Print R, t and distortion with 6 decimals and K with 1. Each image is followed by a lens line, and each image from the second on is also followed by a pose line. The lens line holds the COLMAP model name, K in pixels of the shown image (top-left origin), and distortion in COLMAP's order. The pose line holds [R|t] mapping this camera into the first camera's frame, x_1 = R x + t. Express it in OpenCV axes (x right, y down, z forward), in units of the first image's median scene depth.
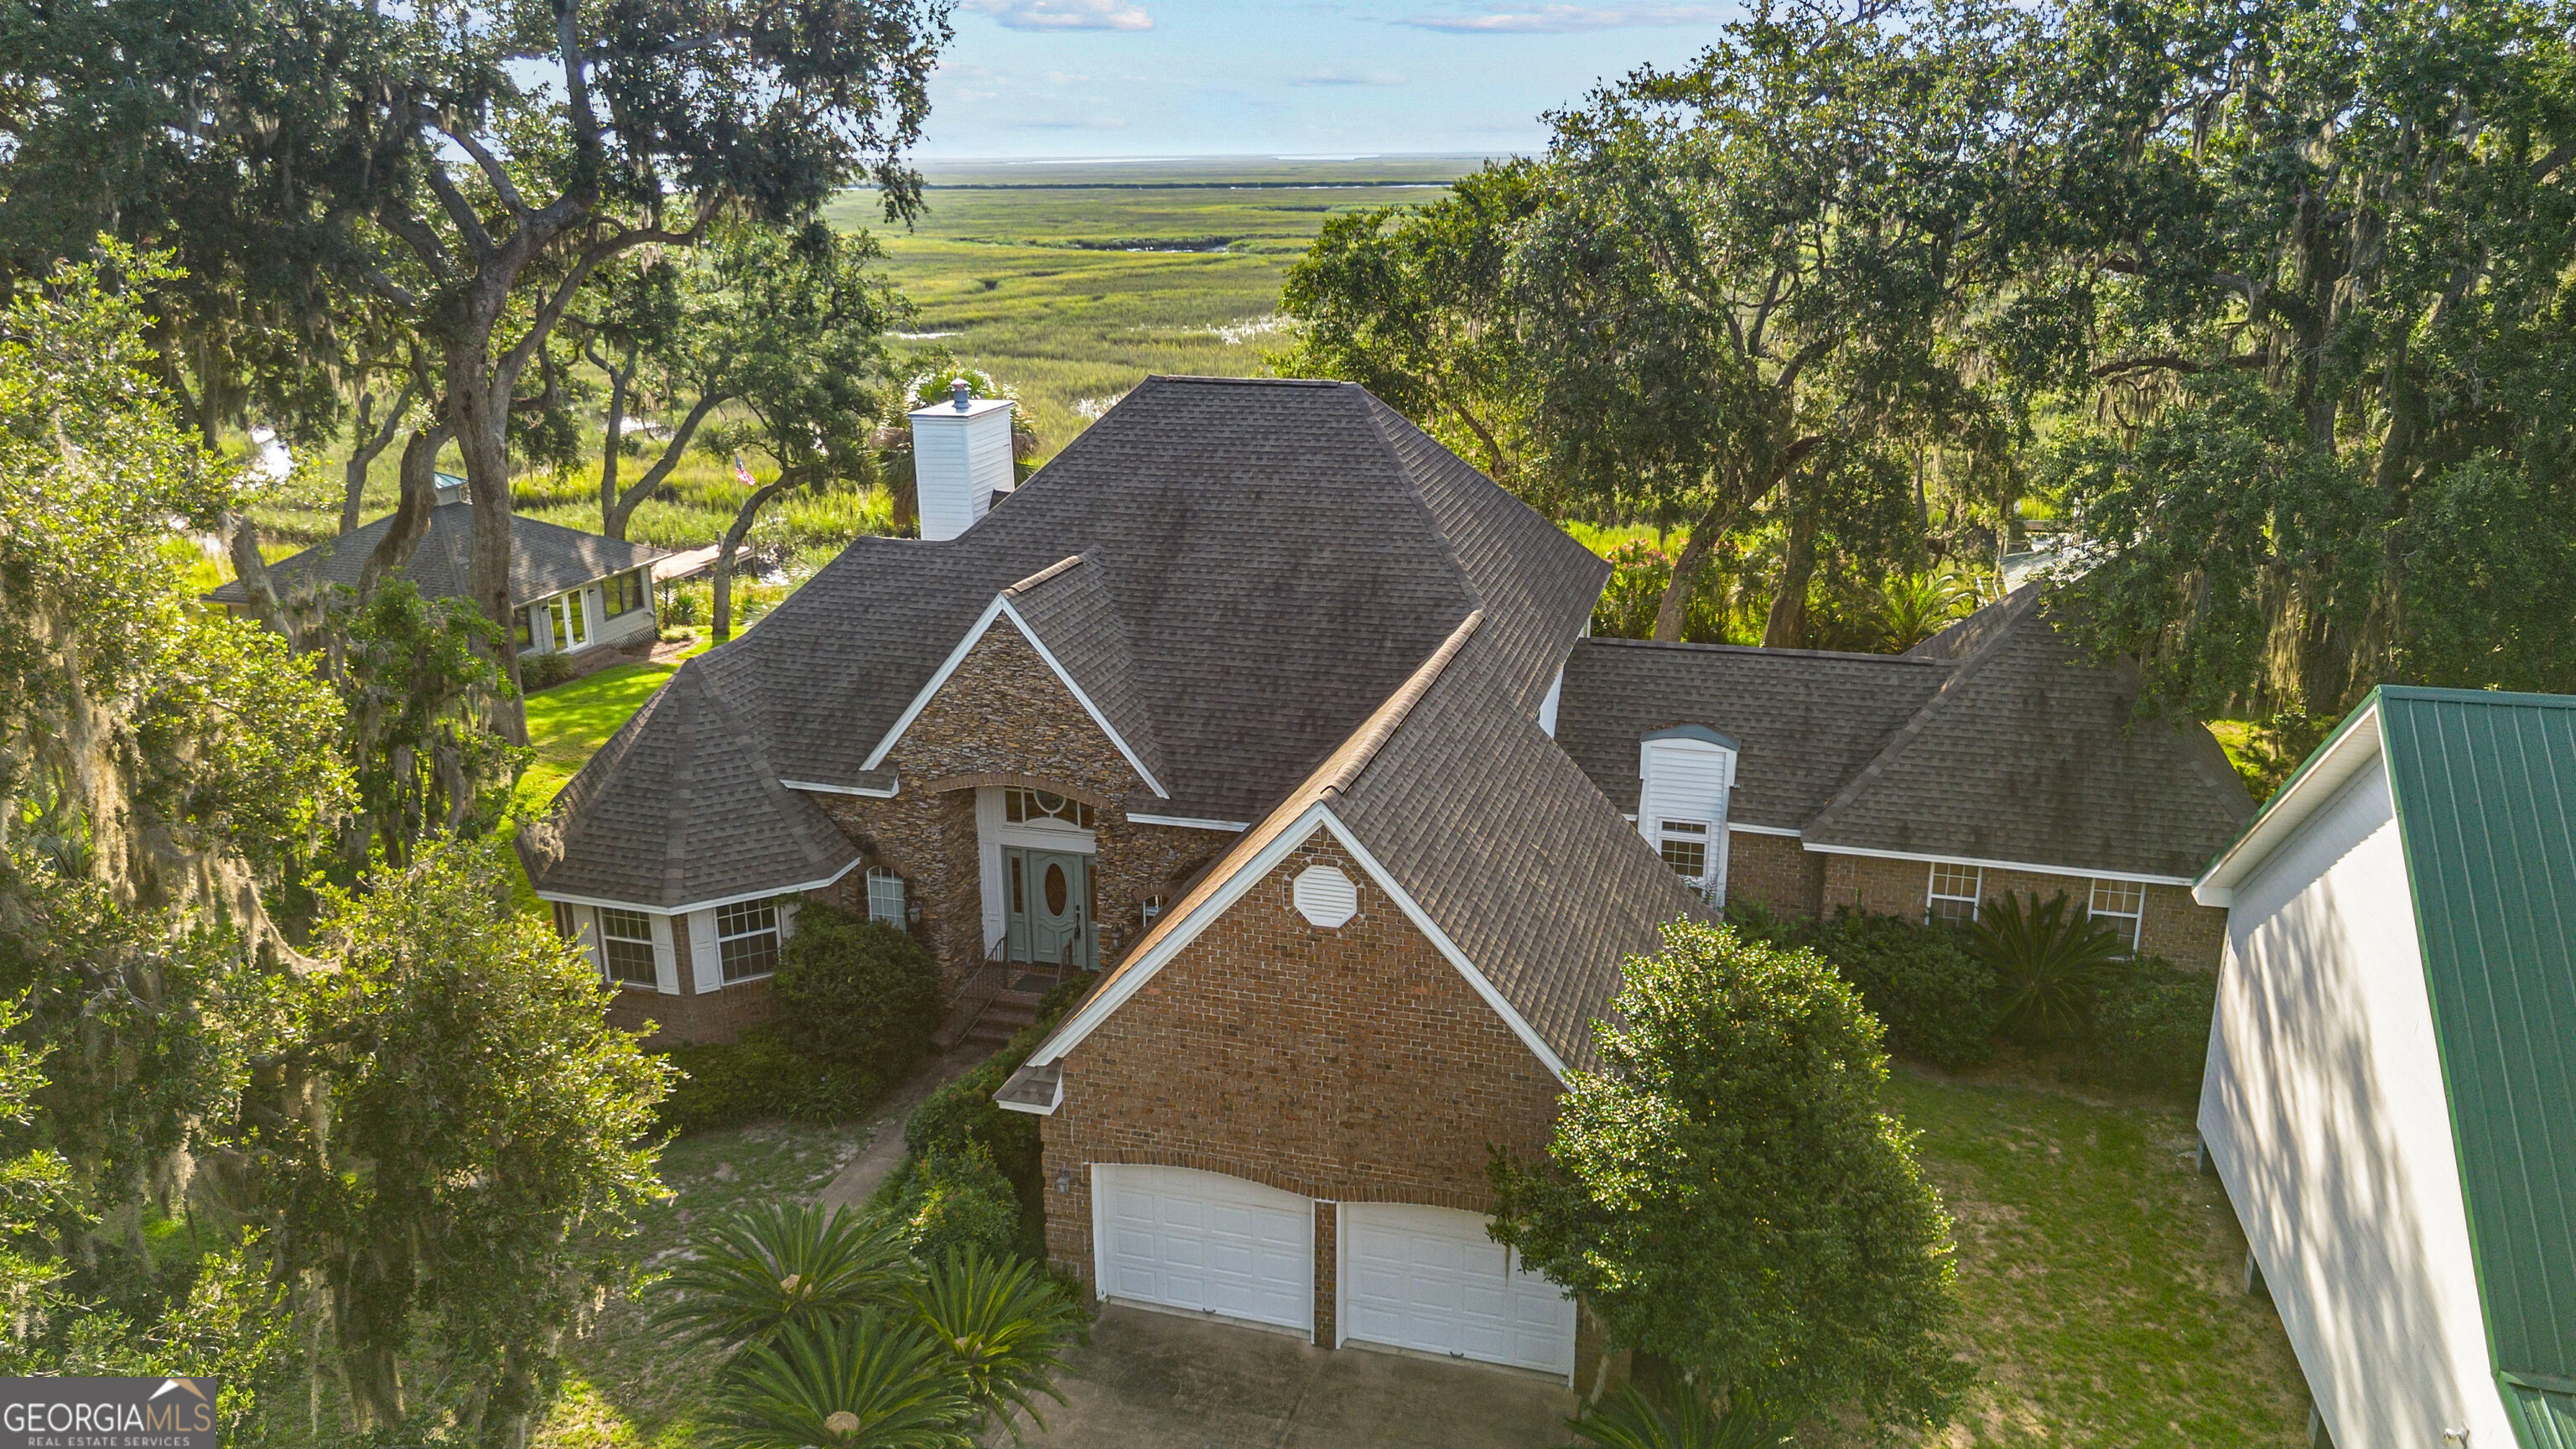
lens RADIAL K [[1814.5, 0, 1288.0], [0, 1814.5, 724.5], [0, 0, 1]] dist [0.065391, -0.074756]
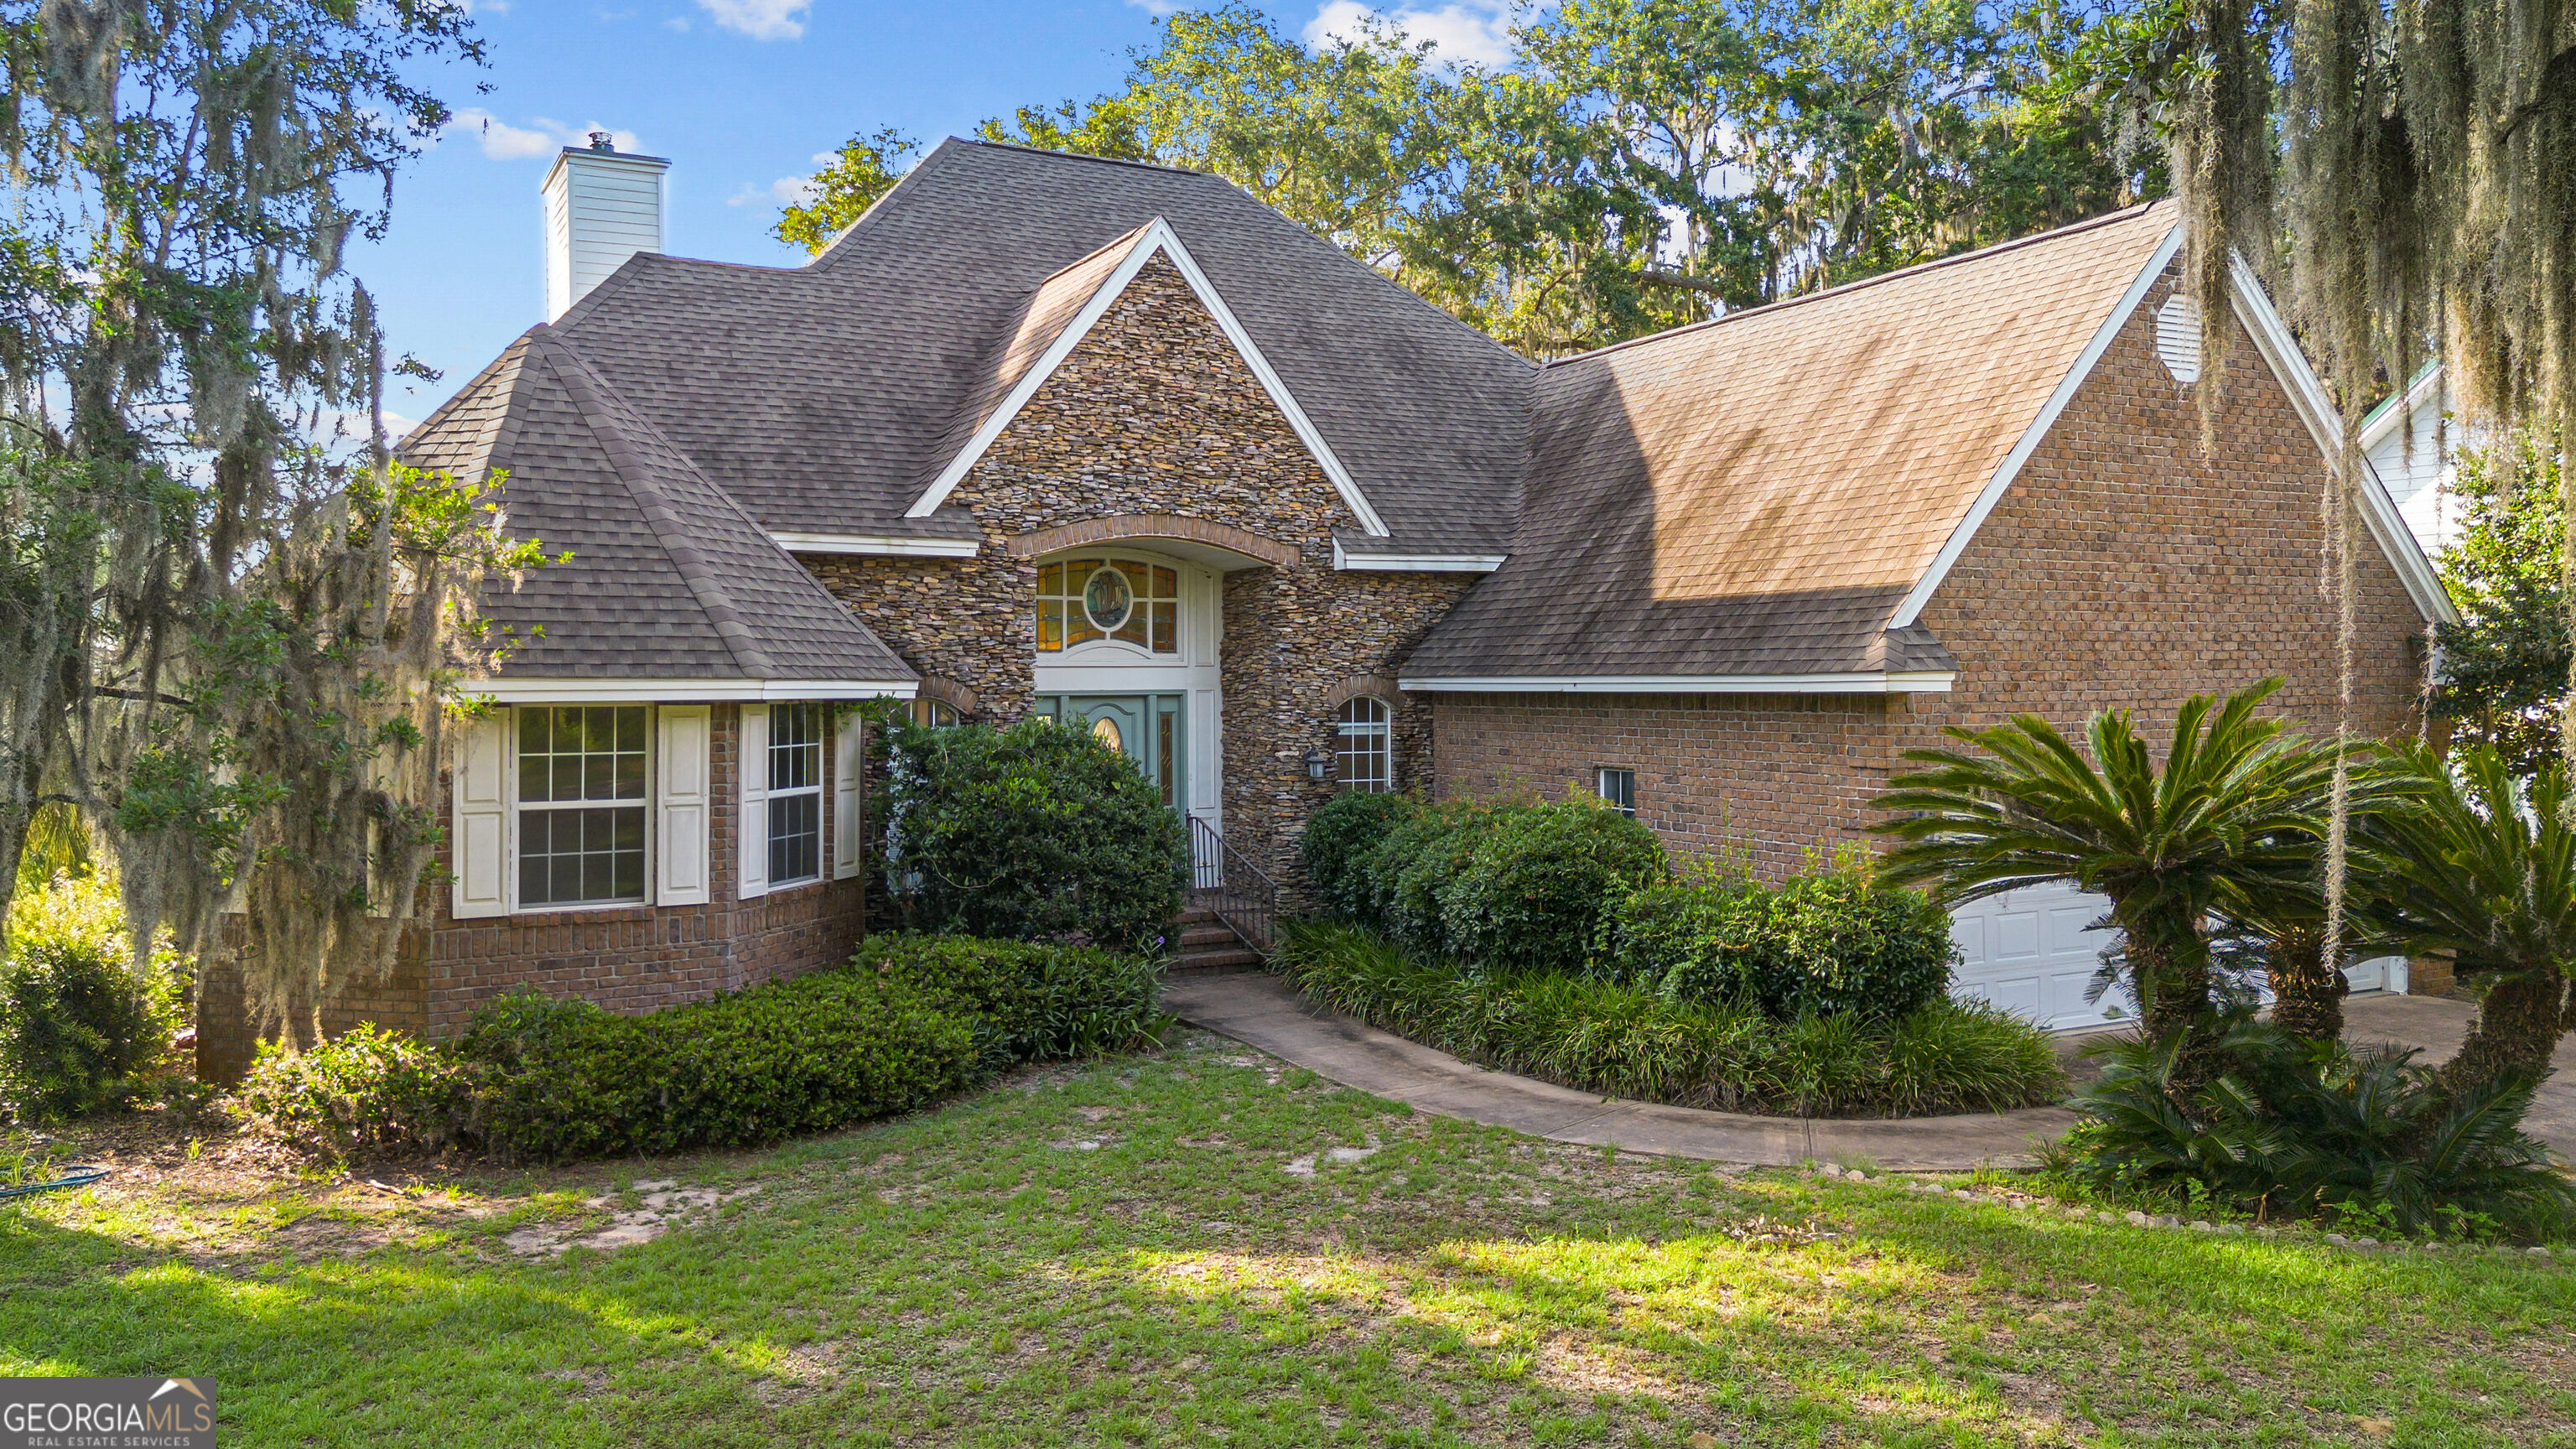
lens RADIAL K [[1868.0, 0, 1278.3], [0, 1868.0, 627.6], [0, 0, 1]] dist [0.049451, -0.002996]
pose [[0.712202, 0.021895, 0.701633, -0.581086], [0.208430, 0.947842, -0.241148, 0.231808], [-0.670317, 0.317987, 0.670492, 0.544495]]
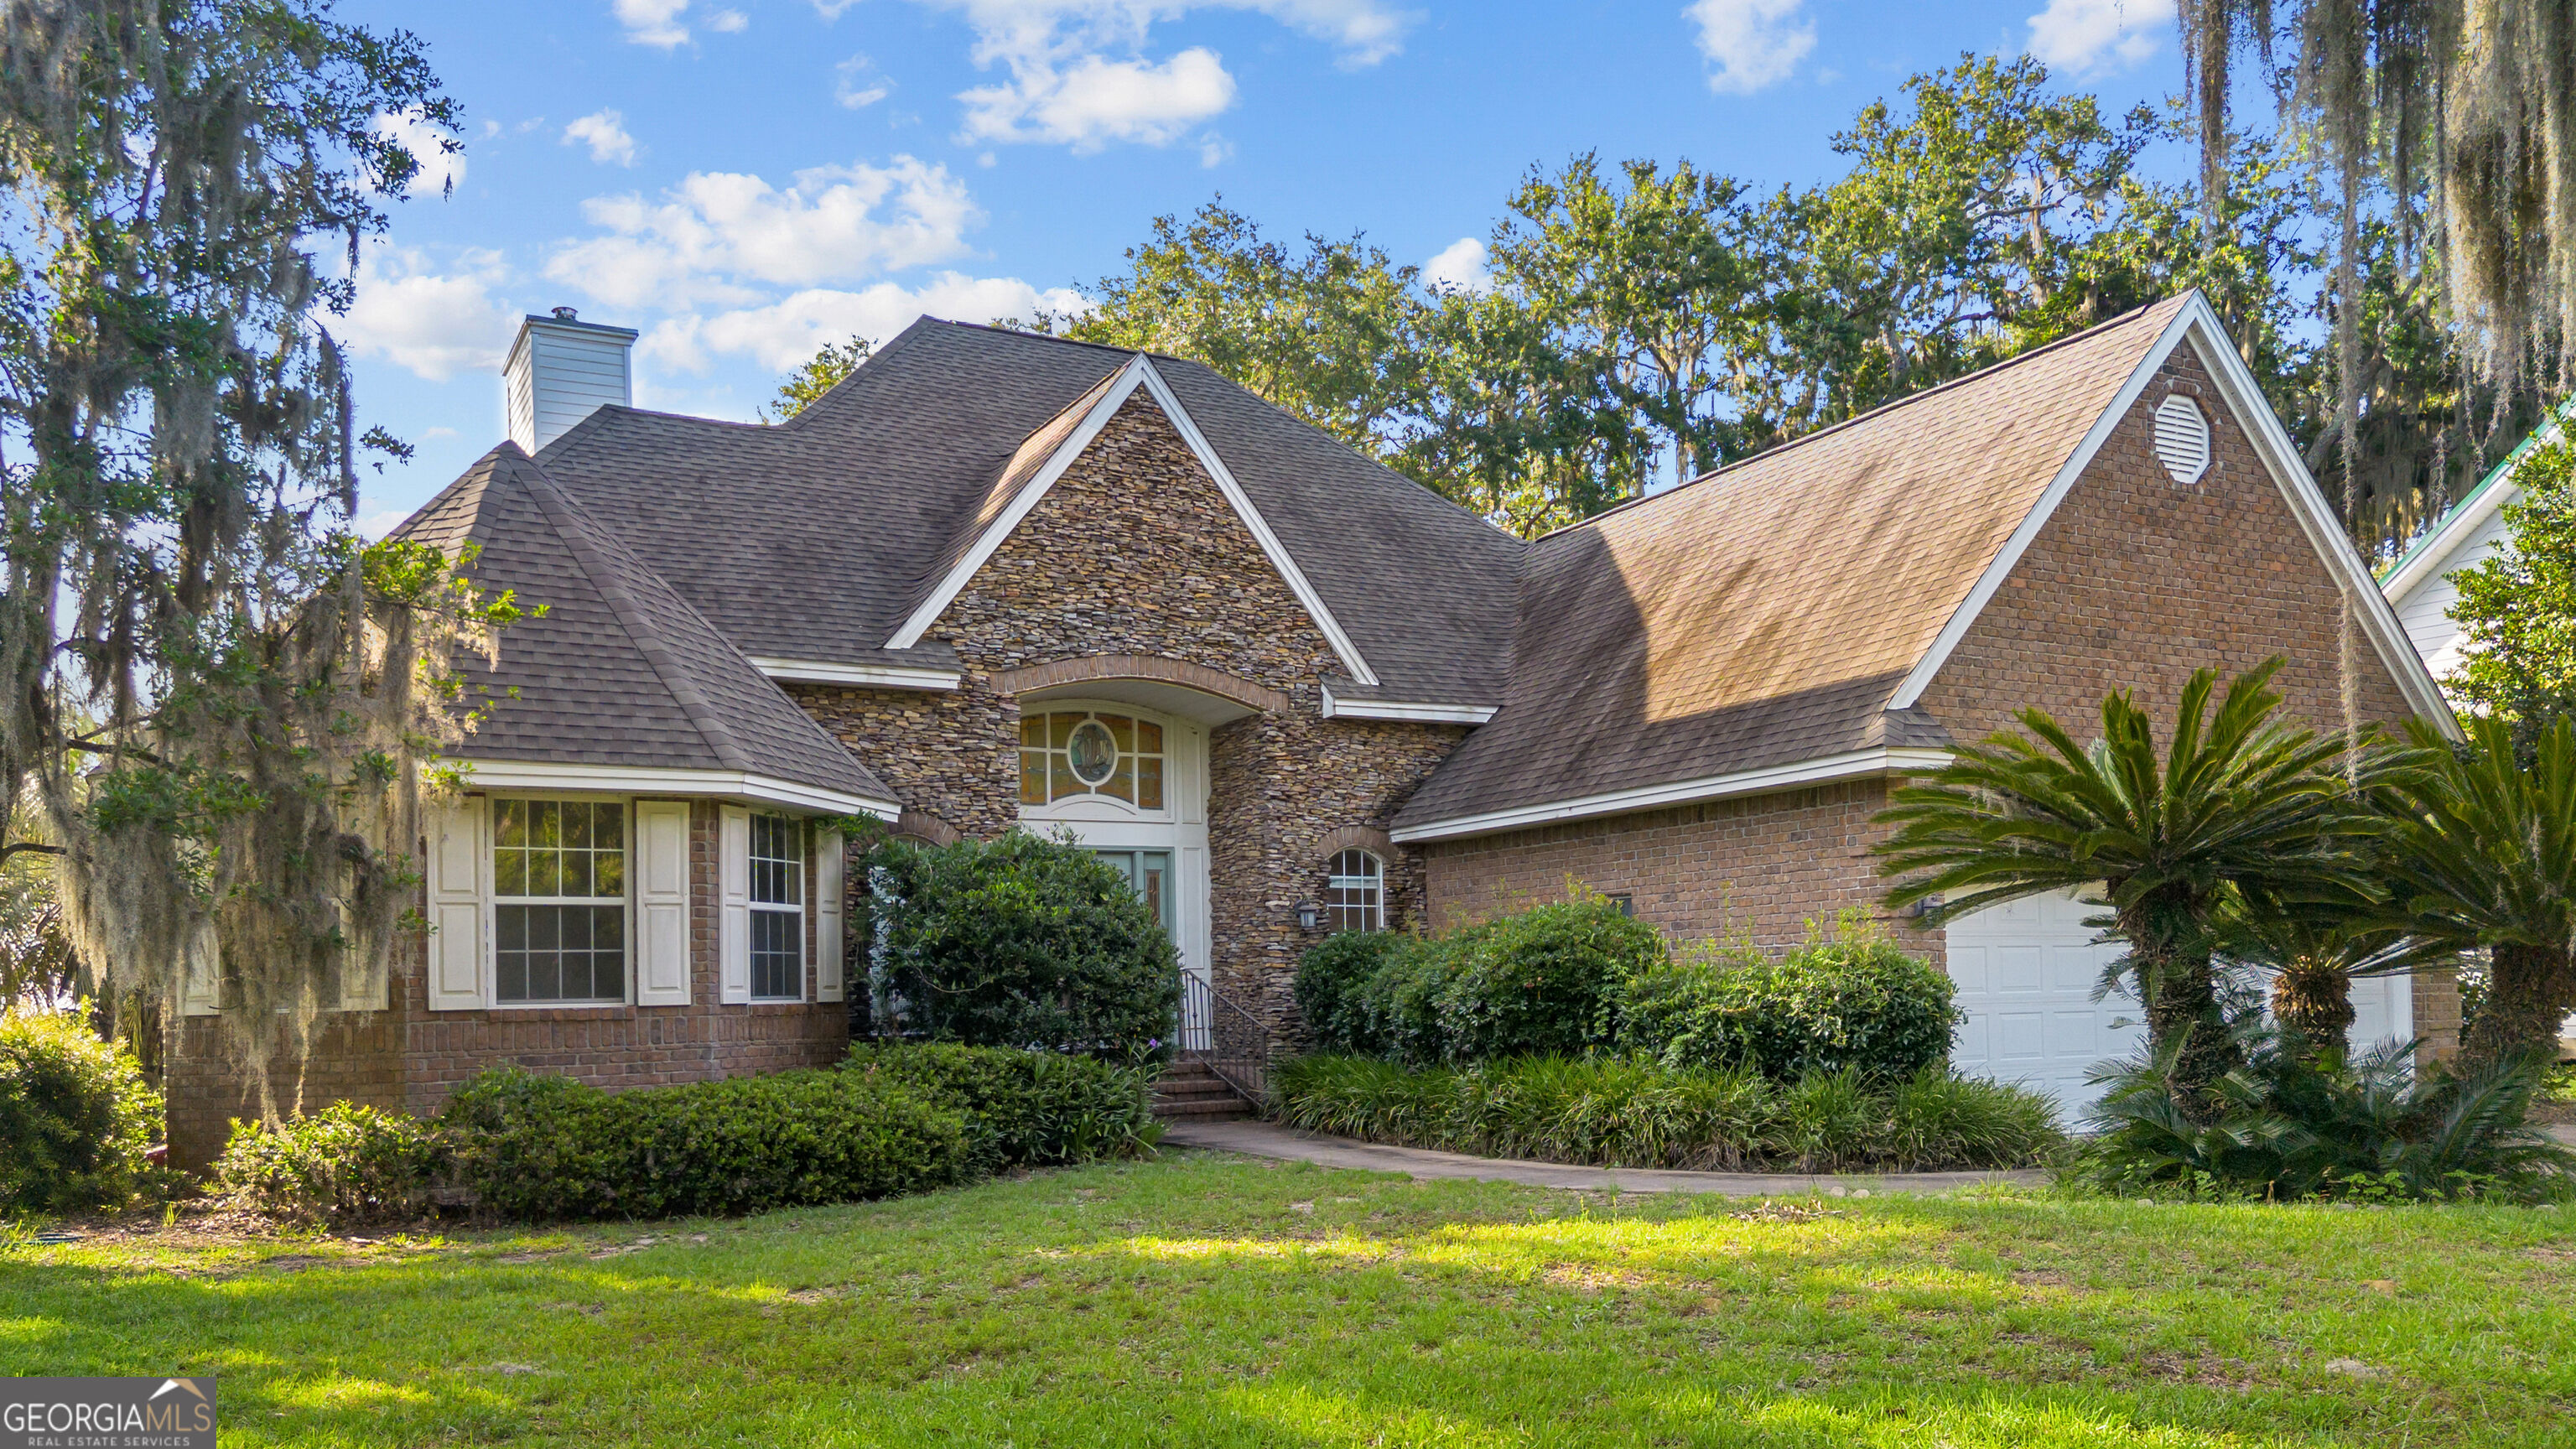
lens RADIAL K [[1918.2, 0, 1279.8], [0, 1918.2, 925.0], [0, 0, 1]] dist [0.050096, -0.004164]
pose [[0.706167, 0.019422, 0.707779, -0.584233], [0.223264, 0.942519, -0.248618, 0.289166], [-0.671924, 0.333588, 0.661239, 0.562449]]
